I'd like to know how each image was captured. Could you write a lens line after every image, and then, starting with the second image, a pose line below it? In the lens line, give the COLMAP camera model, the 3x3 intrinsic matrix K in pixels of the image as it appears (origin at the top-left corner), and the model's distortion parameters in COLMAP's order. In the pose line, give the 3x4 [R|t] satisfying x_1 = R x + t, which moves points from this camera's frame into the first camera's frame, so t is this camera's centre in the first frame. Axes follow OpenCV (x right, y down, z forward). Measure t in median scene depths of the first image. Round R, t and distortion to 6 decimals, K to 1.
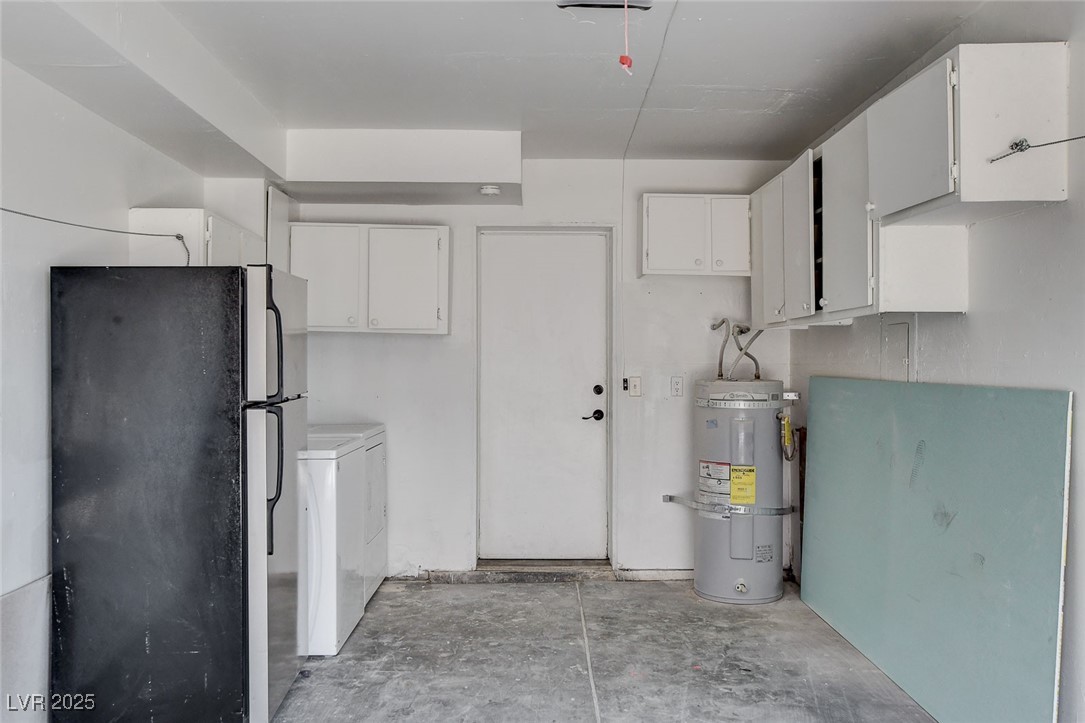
lens RADIAL K [[952.8, 0, 542.8], [0, 952.8, 361.5], [0, 0, 1]] dist [-0.001314, 0.032121]
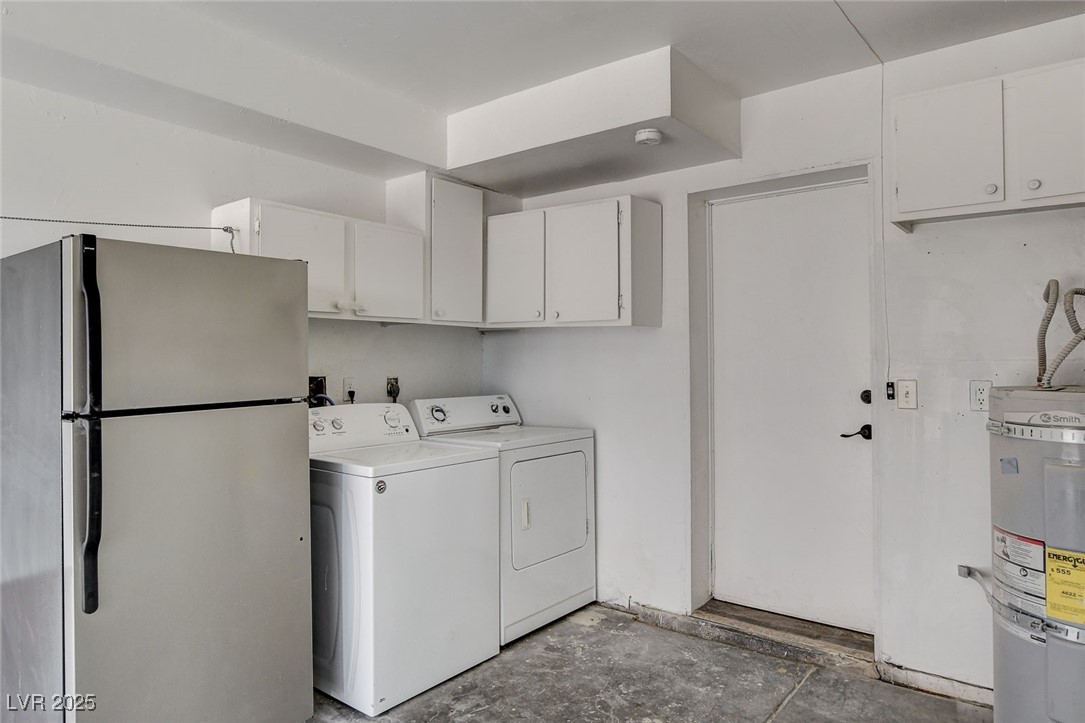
lens RADIAL K [[679.7, 0, 541.8], [0, 679.7, 346.6], [0, 0, 1]] dist [-0.010695, 0.005831]
pose [[0.775876, -0.018064, -0.630627, 0.218847], [0.005466, 0.999745, -0.021913, 0.001856], [0.630862, 0.013555, 0.775777, 0.513935]]
